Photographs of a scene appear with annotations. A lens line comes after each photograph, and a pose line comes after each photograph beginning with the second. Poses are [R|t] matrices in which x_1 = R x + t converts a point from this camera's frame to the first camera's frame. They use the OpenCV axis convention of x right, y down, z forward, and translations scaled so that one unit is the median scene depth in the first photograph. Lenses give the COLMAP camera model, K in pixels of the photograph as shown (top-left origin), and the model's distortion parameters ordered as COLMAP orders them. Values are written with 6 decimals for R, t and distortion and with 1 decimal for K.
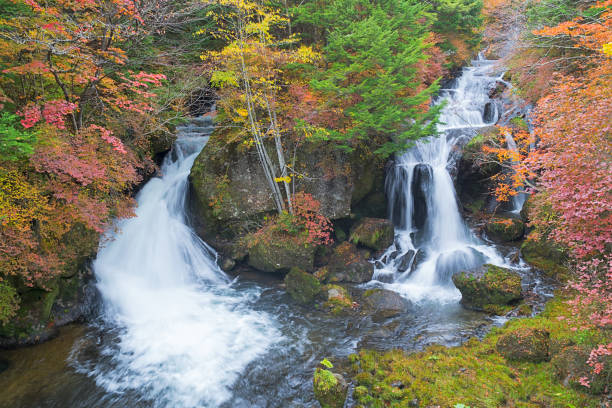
lens RADIAL K [[490.1, 0, 303.4], [0, 490.1, 198.1], [0, 0, 1]] dist [0.004761, 0.002051]
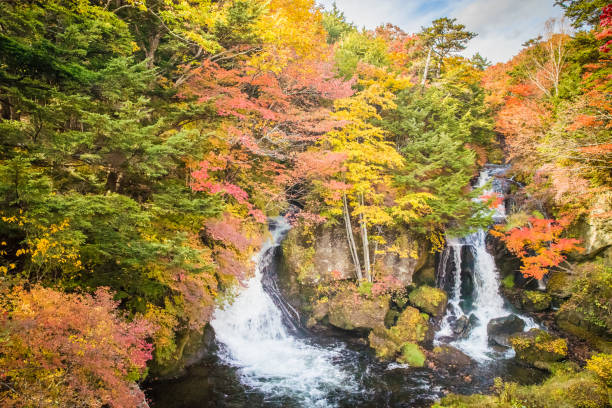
lens RADIAL K [[421.6, 0, 307.6], [0, 421.6, 206.3], [0, 0, 1]] dist [-0.087064, 0.058346]
pose [[0.999089, 0.042642, -0.001446, -0.170117], [-0.042371, 0.987603, -0.151144, 0.010468], [-0.005017, 0.151067, 0.988511, -0.049745]]
